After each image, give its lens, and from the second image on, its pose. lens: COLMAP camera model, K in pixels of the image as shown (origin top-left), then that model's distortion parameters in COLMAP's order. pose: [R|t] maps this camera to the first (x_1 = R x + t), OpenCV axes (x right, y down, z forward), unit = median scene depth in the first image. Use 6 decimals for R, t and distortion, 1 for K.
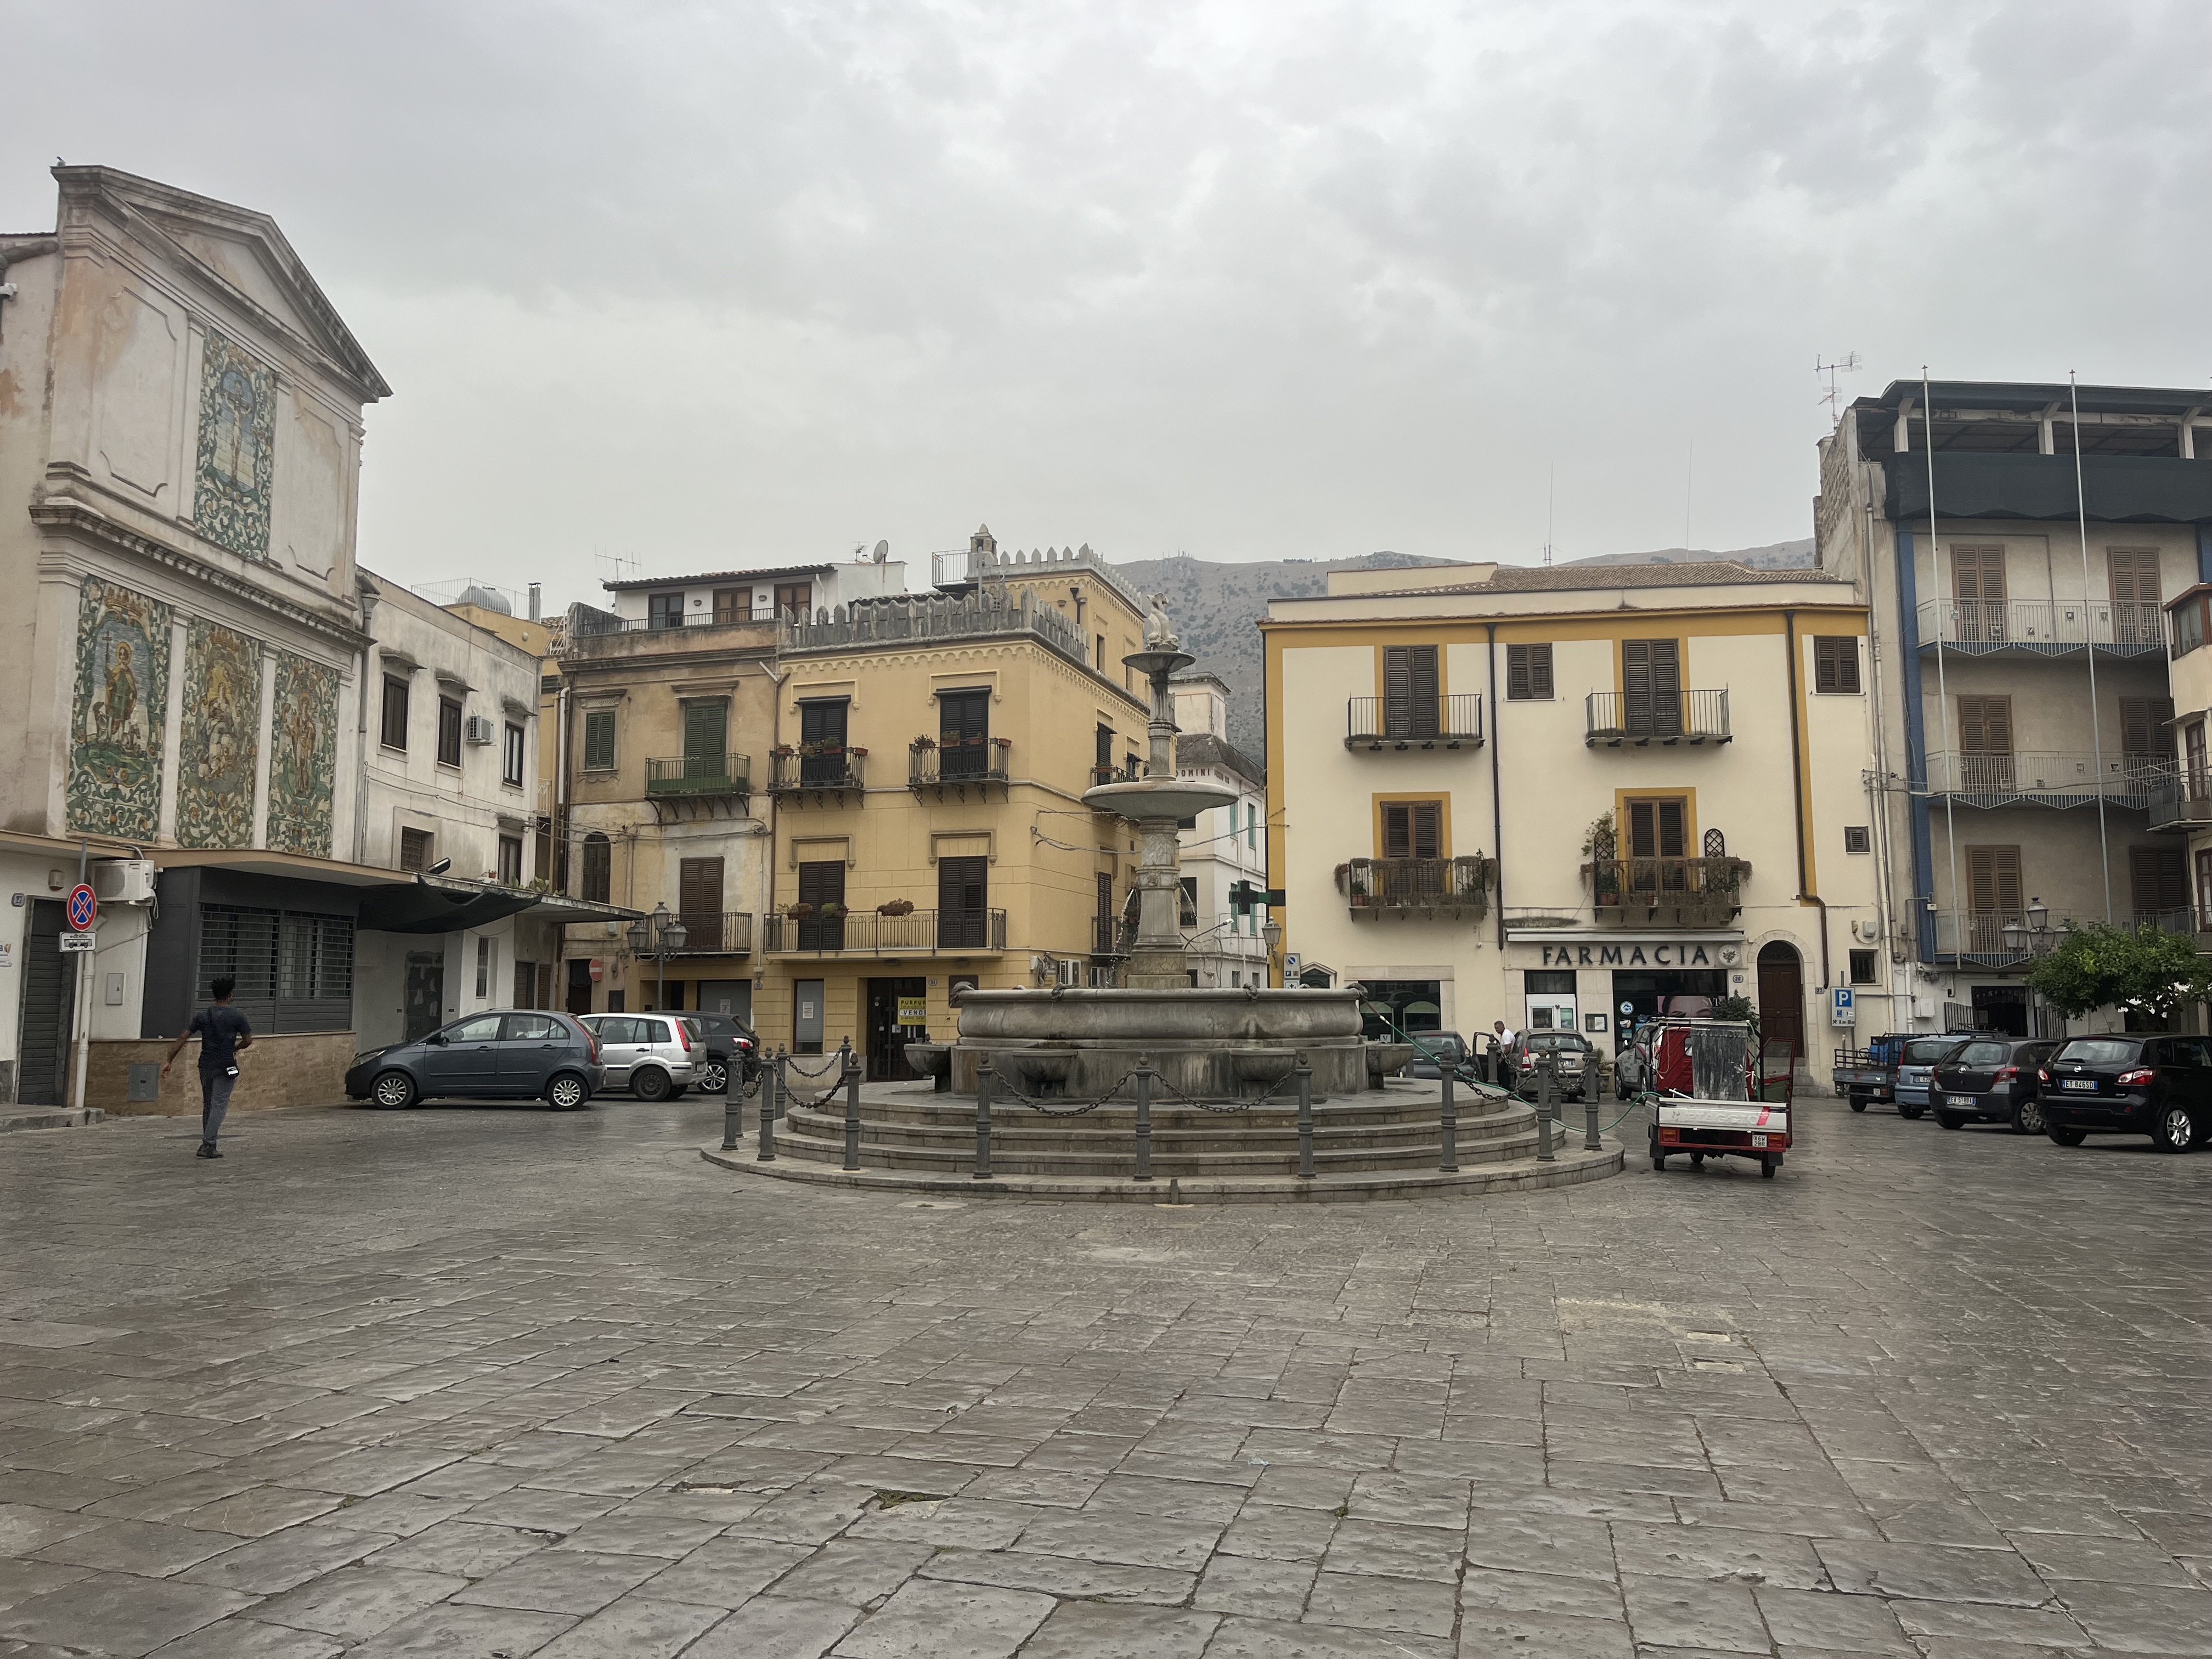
lens RADIAL K [[1645.8, 0, 1107.7], [0, 1645.8, 828.3], [0, 0, 1]] dist [0.006368, -0.017991]
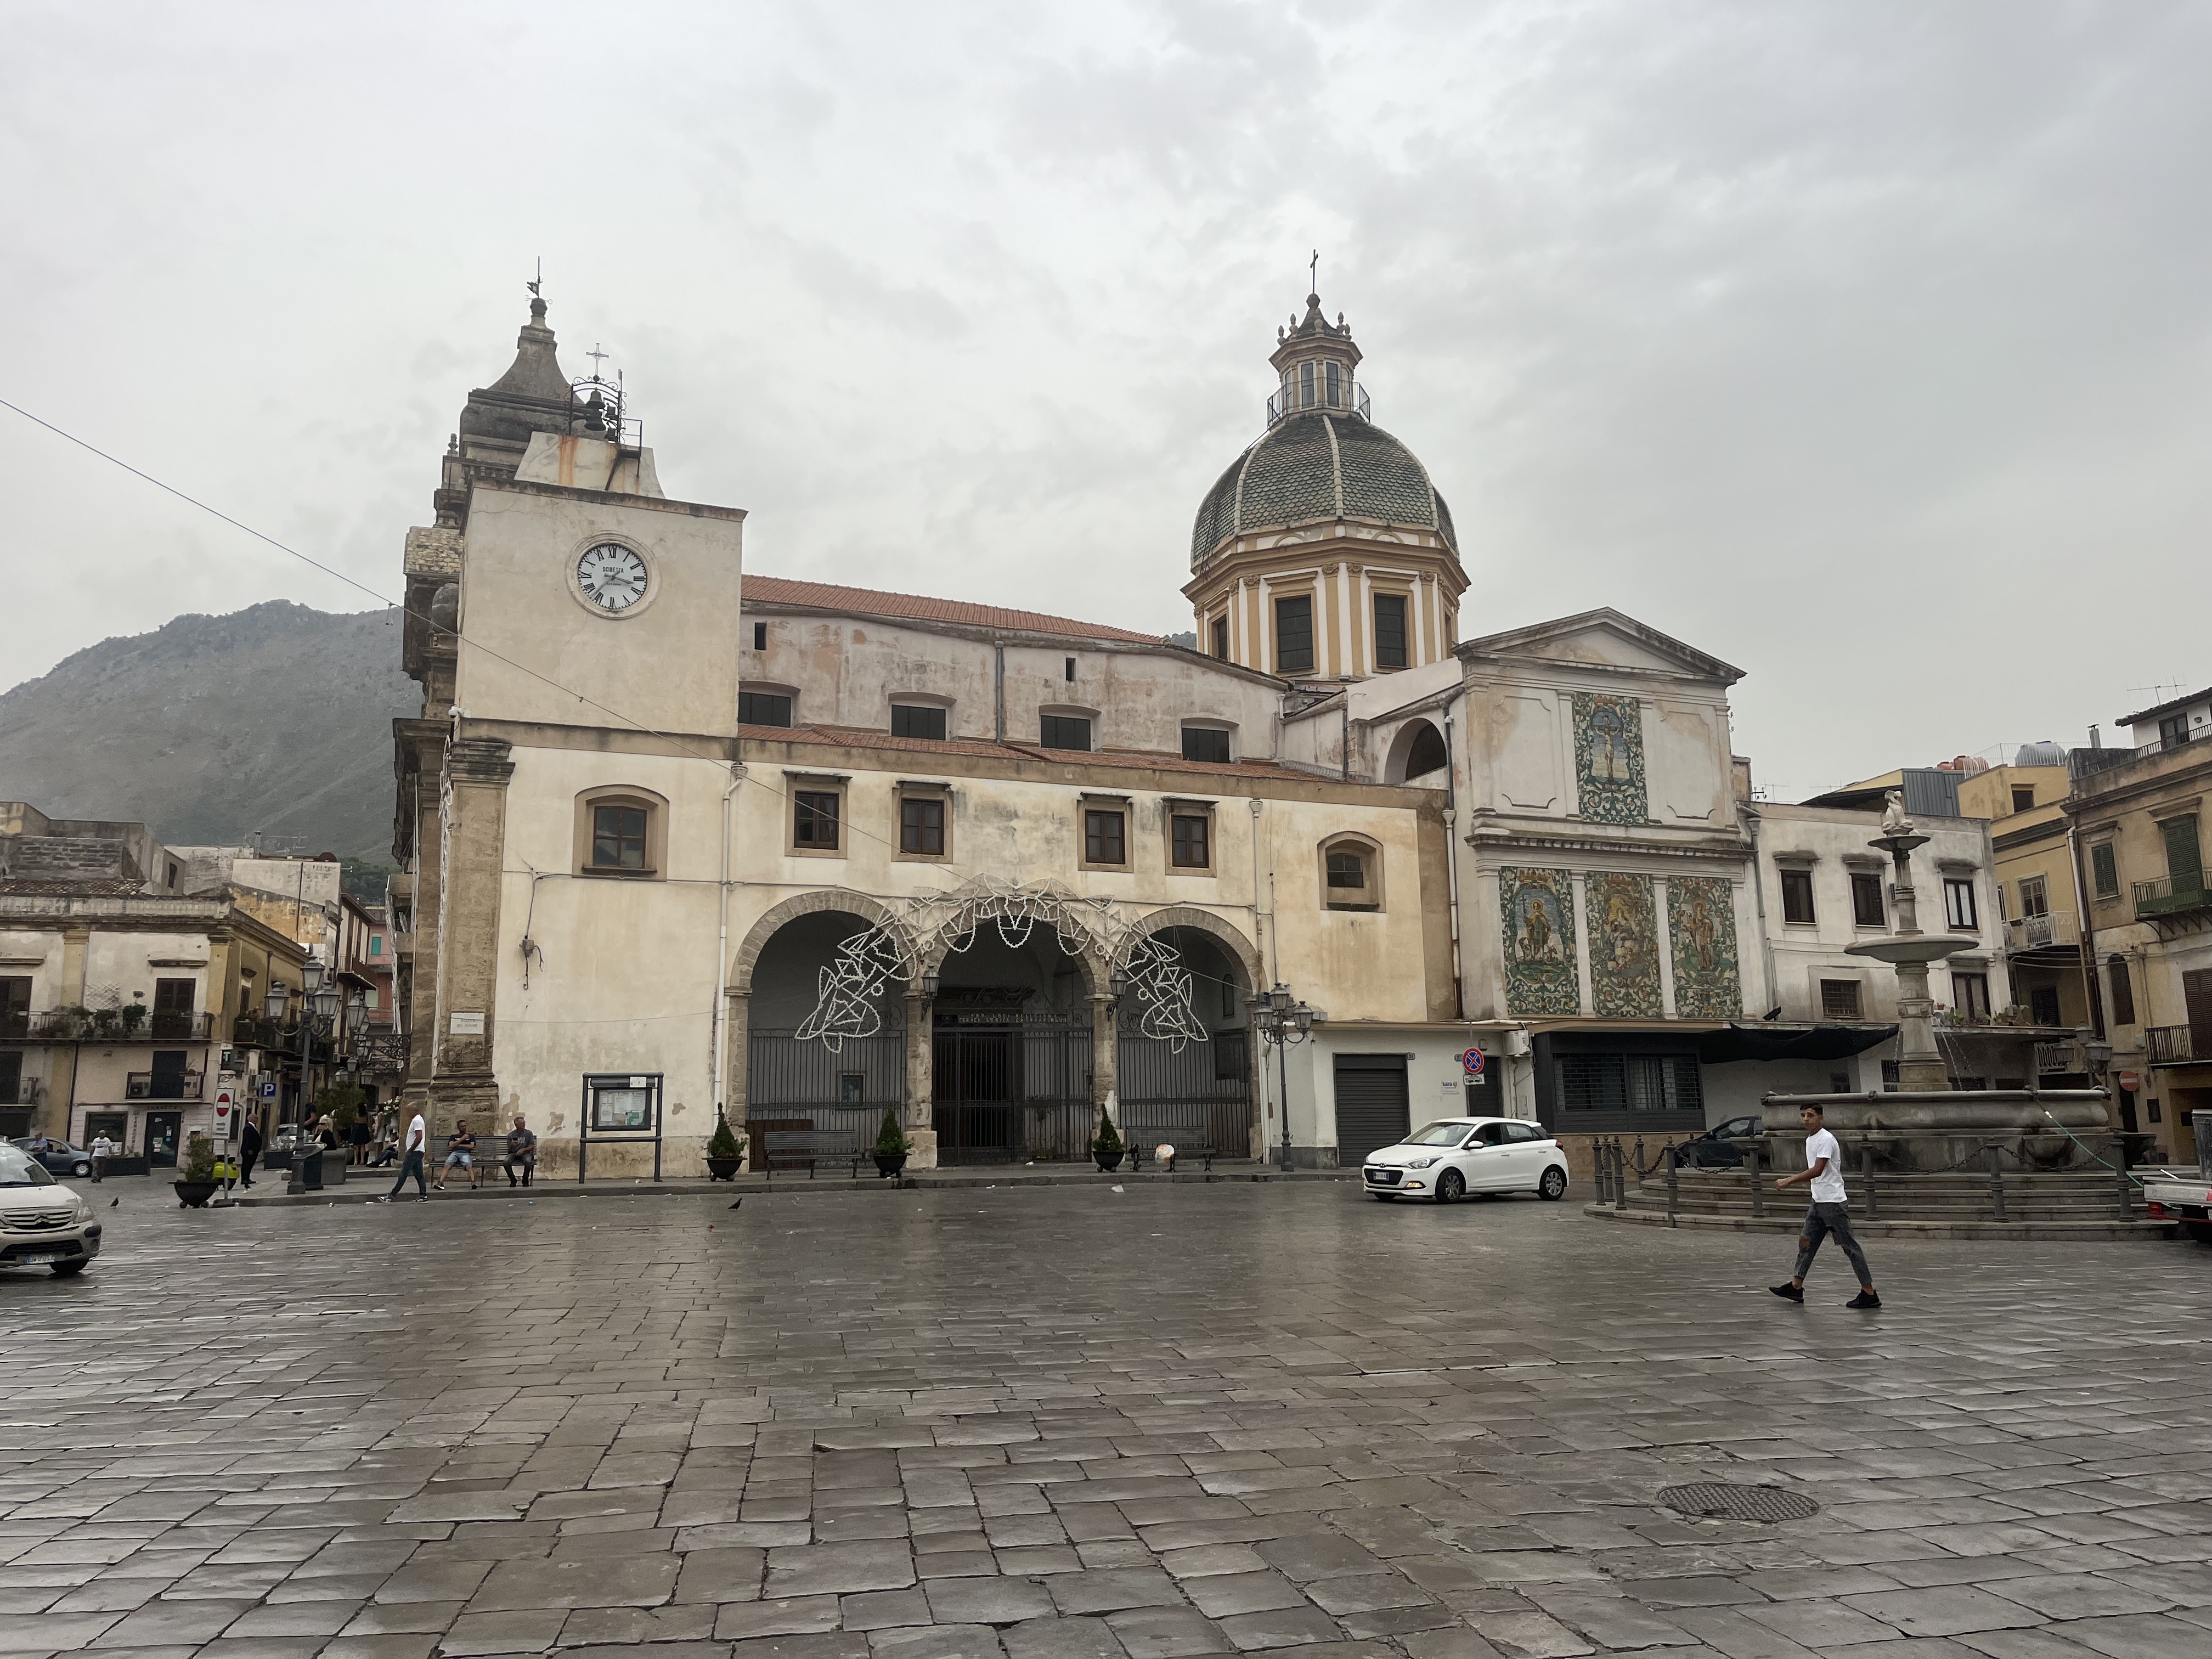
lens RADIAL K [[1645.8, 0, 1102.9], [0, 1645.8, 827.8], [0, 0, 1]] dist [0.006368, -0.017991]
pose [[0.389471, -0.167681, -0.905646, 0.701113], [0.103040, 0.985048, -0.138071, 0.002393], [0.915257, -0.039543, 0.400926, -0.078581]]
